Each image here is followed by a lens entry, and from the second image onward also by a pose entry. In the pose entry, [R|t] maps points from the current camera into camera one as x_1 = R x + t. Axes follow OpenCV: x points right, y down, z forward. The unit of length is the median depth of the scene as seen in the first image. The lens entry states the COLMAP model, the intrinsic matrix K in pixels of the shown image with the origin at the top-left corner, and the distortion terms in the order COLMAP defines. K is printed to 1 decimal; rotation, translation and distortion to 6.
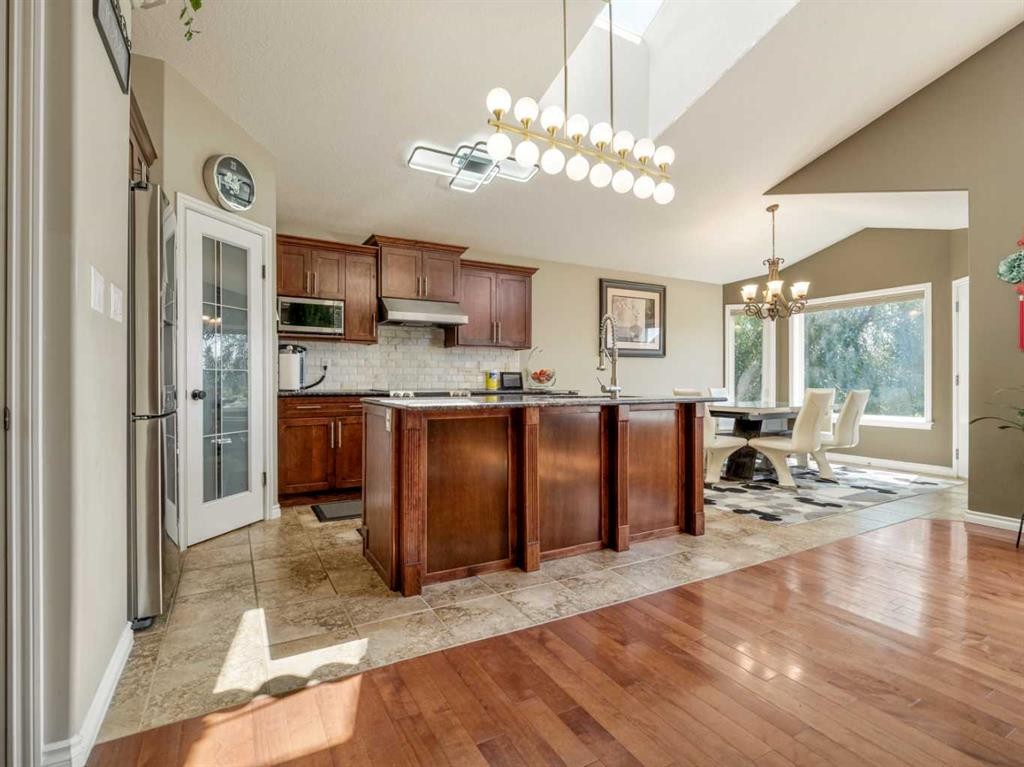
lens RADIAL K [[486.9, 0, 507.8], [0, 486.9, 379.9], [0, 0, 1]] dist [-0.004521, -0.001105]
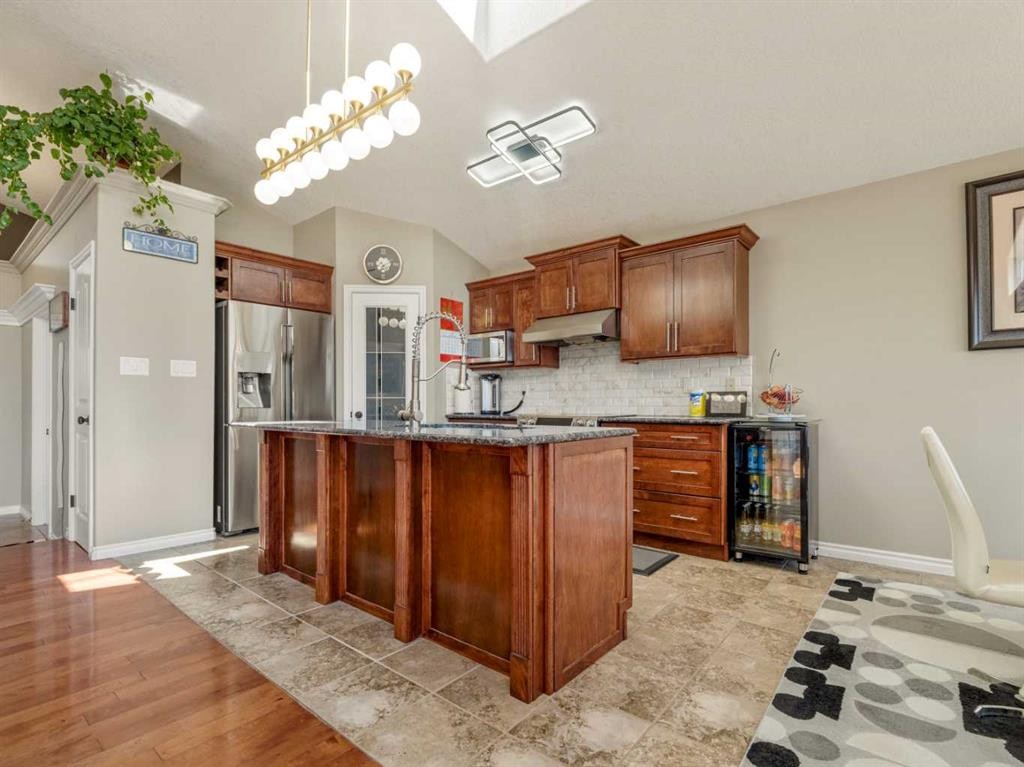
lens RADIAL K [[503.2, 0, 507.9], [0, 503.2, 403.6], [0, 0, 1]] dist [-0.009099, -0.000198]
pose [[0.363160, -0.006075, -0.931707, 0.725620], [0.003455, 0.999981, -0.005174, 0.003916], [0.931720, -0.001341, 0.363174, 0.643303]]
